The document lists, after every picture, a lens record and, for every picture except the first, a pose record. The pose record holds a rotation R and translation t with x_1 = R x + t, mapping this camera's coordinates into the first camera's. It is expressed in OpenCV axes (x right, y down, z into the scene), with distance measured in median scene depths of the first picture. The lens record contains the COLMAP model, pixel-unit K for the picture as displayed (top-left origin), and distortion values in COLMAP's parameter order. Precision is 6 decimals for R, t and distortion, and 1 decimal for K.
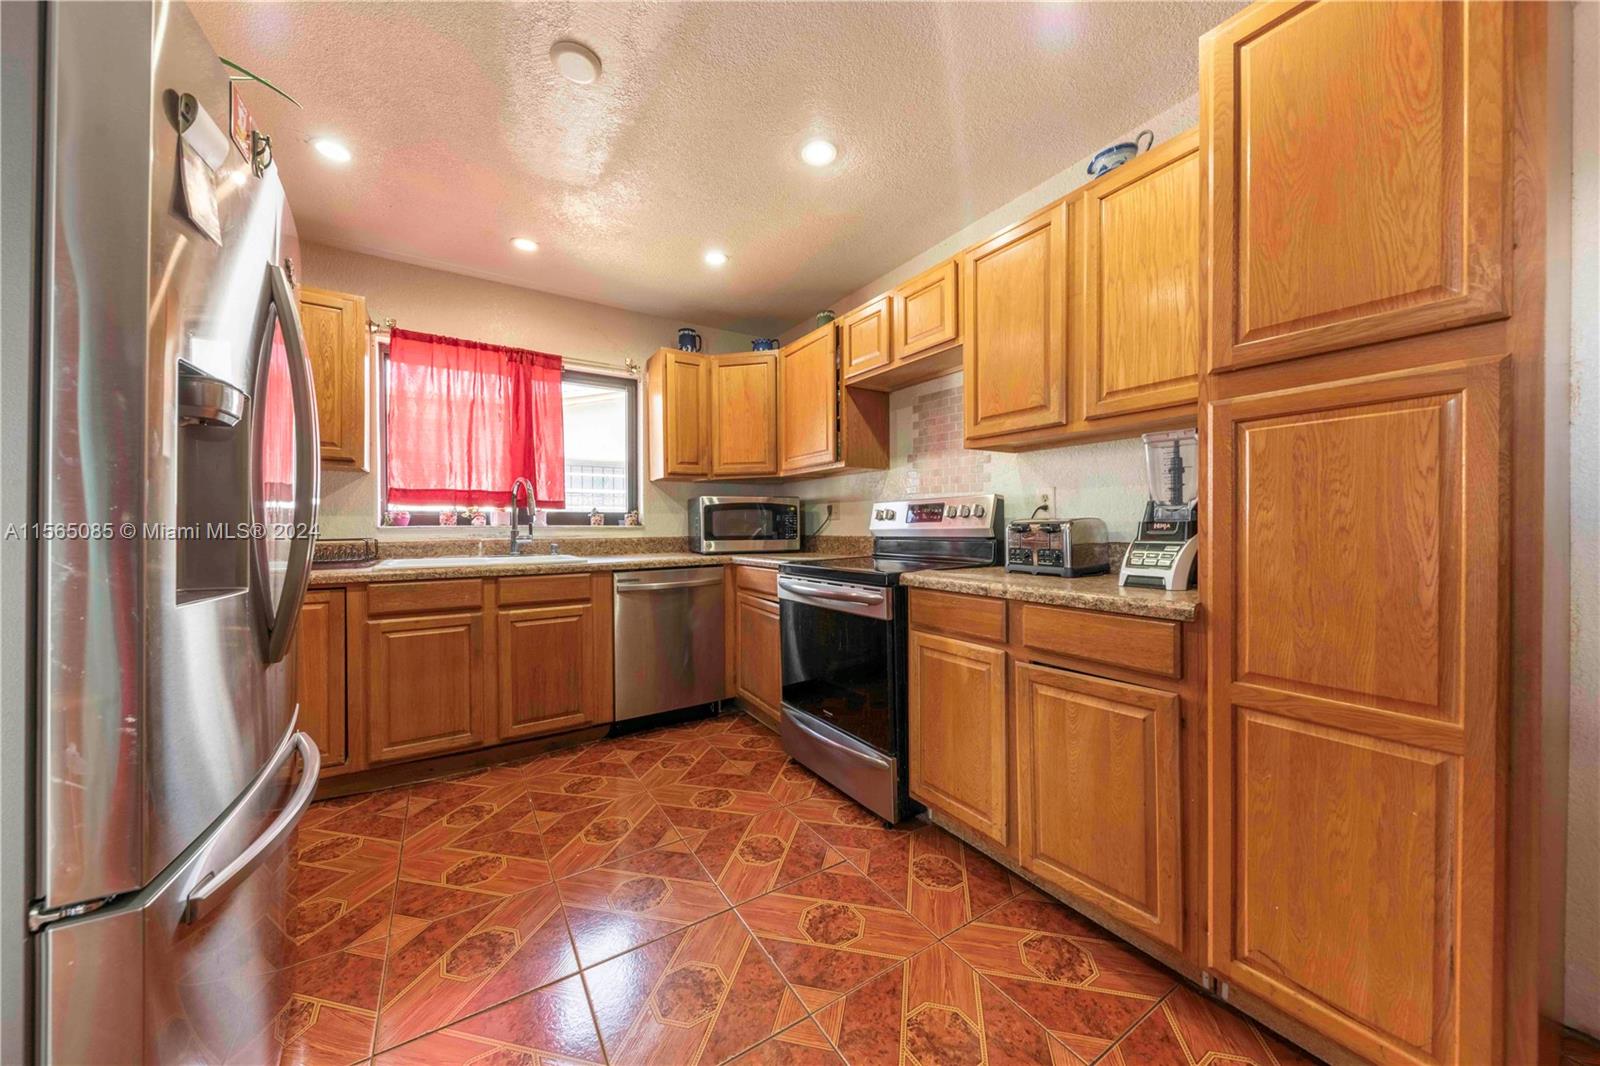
lens RADIAL K [[543.6, 0, 804.0], [0, 543.6, 533.1], [0, 0, 1]] dist [-0.004799, -0.001784]
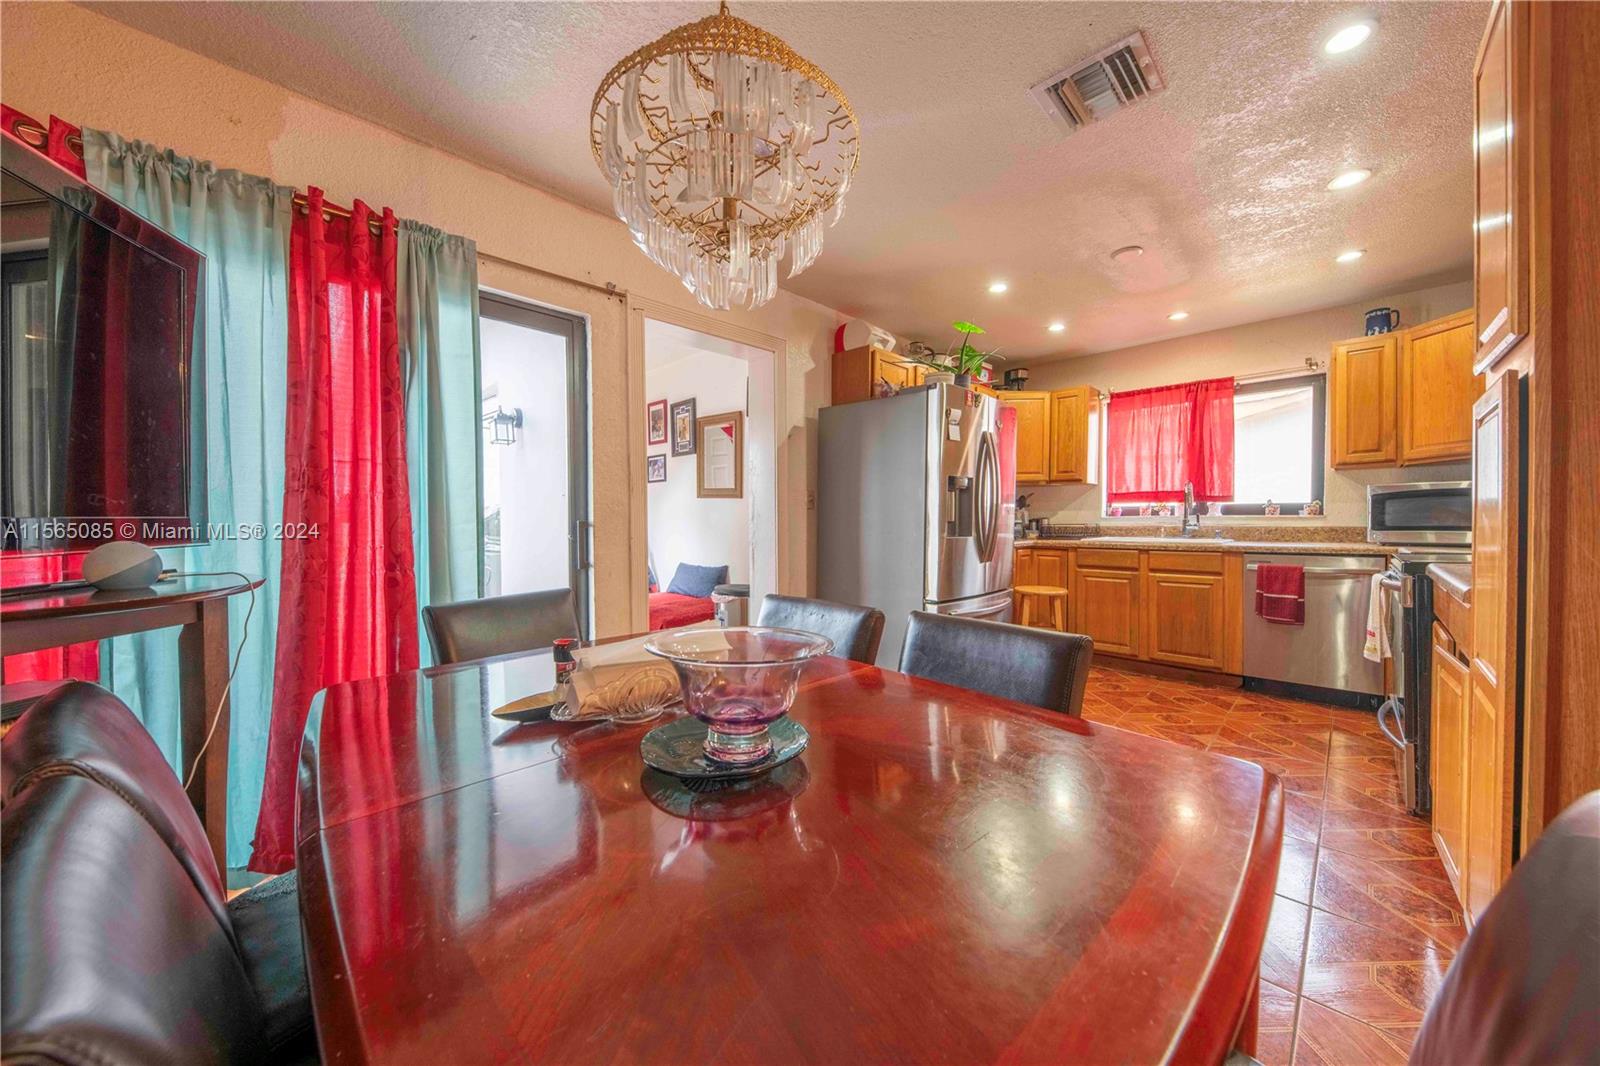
lens RADIAL K [[543.6, 0, 799.2], [0, 543.6, 531.4], [0, 0, 1]] dist [-0.004799, -0.001784]
pose [[0.197518, 0.023469, -0.980018, 0.651943], [-0.007694, 0.999720, 0.022390, 0.002434], [0.980269, 0.003118, 0.197643, -0.228679]]
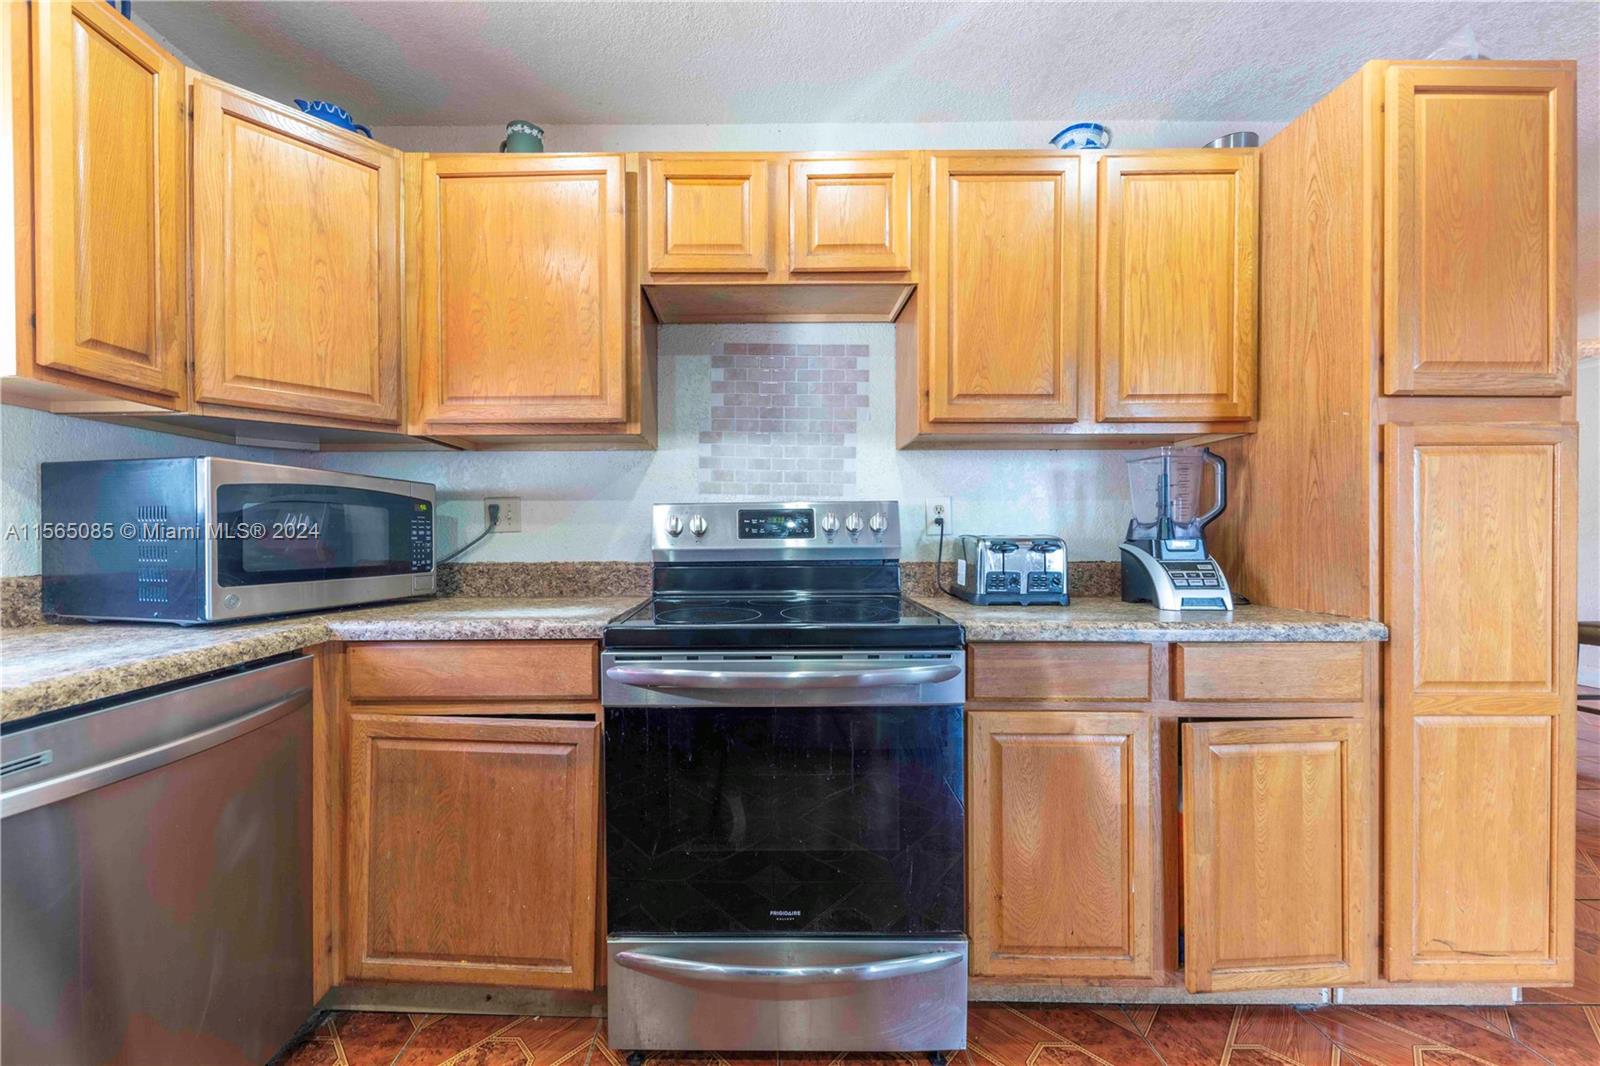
lens RADIAL K [[590.0, 0, 756.1], [0, 590.0, 542.3], [0, 0, 1]] dist [-0.001314, -0.000550]
pose [[0.552825, 0.002990, 0.833292, -0.353925], [0.010404, 0.999891, -0.010490, -0.007429], [-0.833232, 0.014469, 0.552734, 0.591413]]
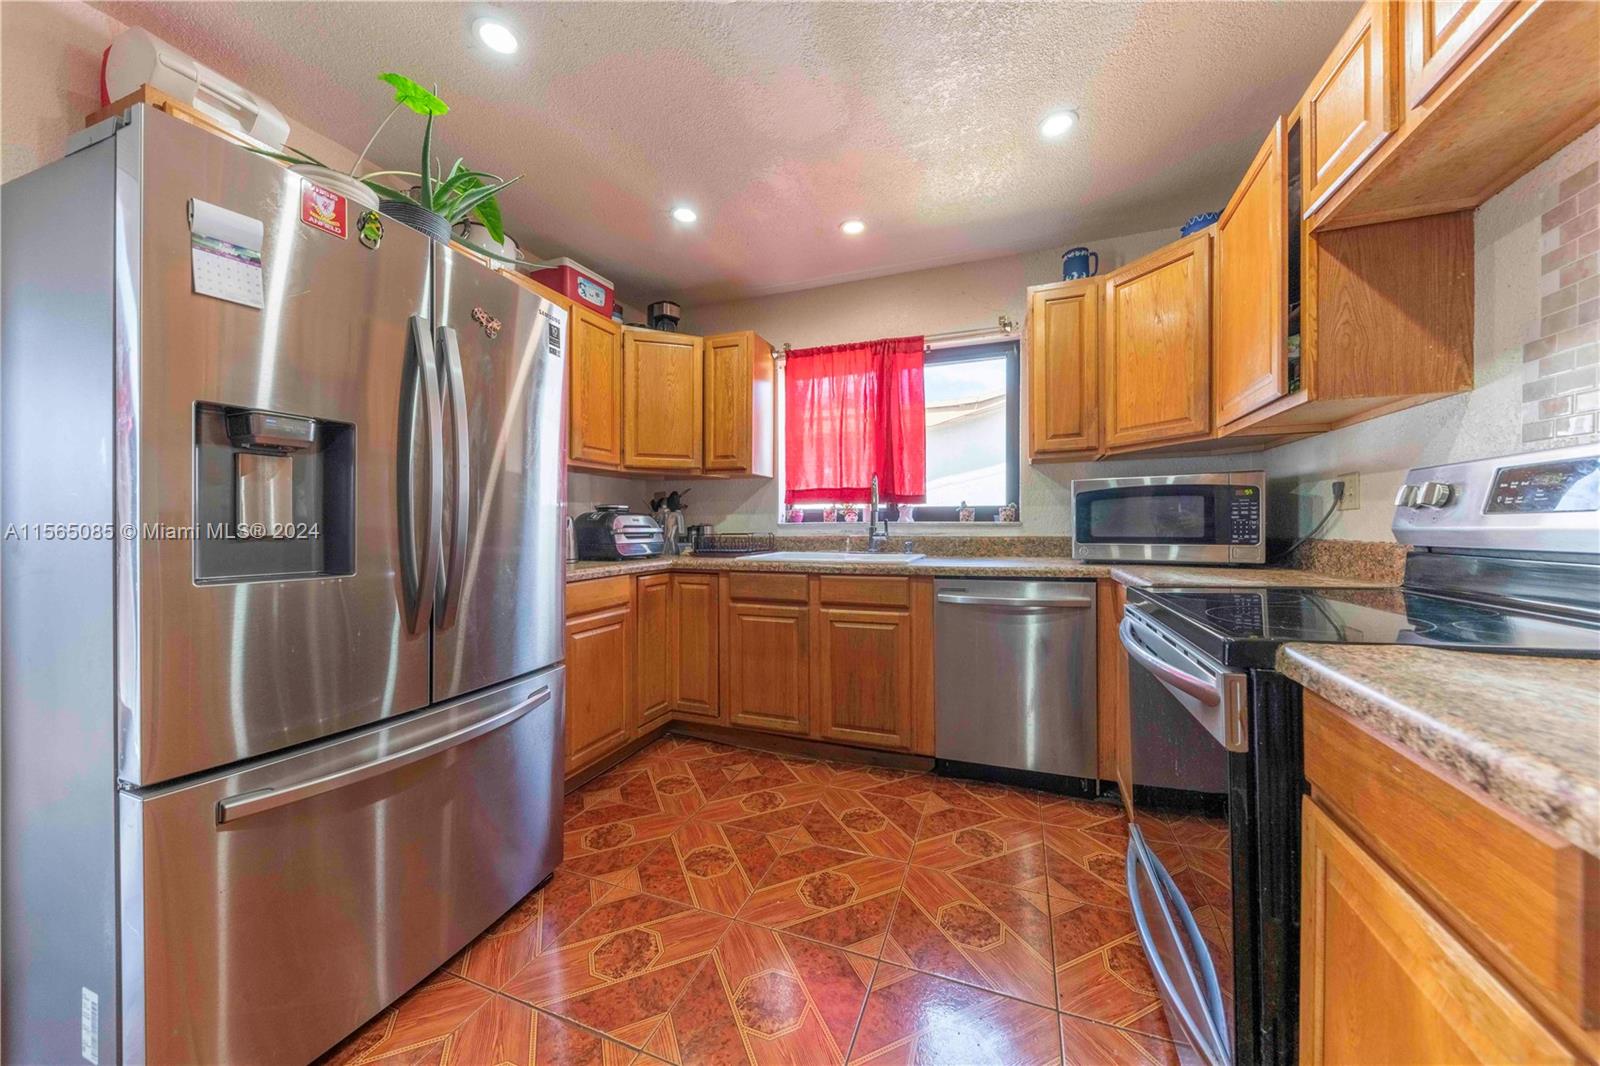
lens RADIAL K [[543.6, 0, 806.5], [0, 543.6, 531.3], [0, 0, 1]] dist [-0.004799, -0.001784]
pose [[0.588235, 0.011879, -0.808603, 0.206551], [-0.007287, 0.999929, 0.009389, -0.005920], [0.808657, 0.000369, 0.588280, 0.354886]]
